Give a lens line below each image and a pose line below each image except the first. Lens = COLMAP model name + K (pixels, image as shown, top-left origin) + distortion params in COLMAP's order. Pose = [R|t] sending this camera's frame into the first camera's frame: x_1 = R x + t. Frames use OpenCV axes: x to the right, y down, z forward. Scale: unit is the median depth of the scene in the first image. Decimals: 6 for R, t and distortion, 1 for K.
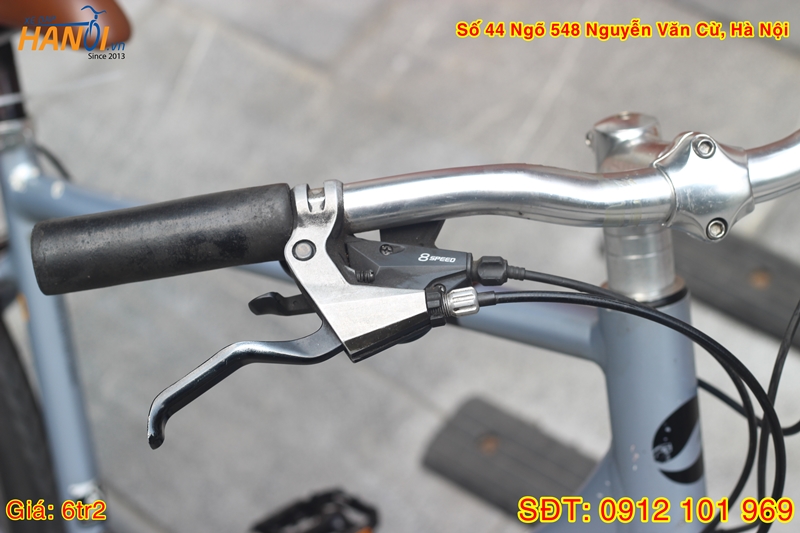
lens RADIAL K [[1957.5, 0, 400.0], [0, 1957.5, 266.5], [0, 0, 1]] dist [-0.141344, -0.223926]
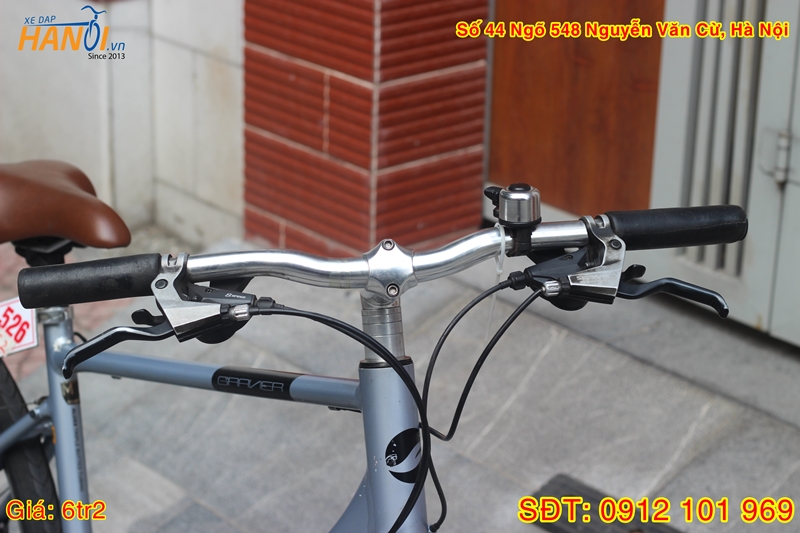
lens RADIAL K [[1957.5, 0, 400.0], [0, 1957.5, 266.5], [0, 0, 1]] dist [-0.141344, -0.223926]
pose [[0.993272, 0.048539, -0.105143, 0.358799], [-0.074712, 0.962292, -0.261556, 0.430746], [0.088482, 0.267651, 0.959444, -0.728929]]
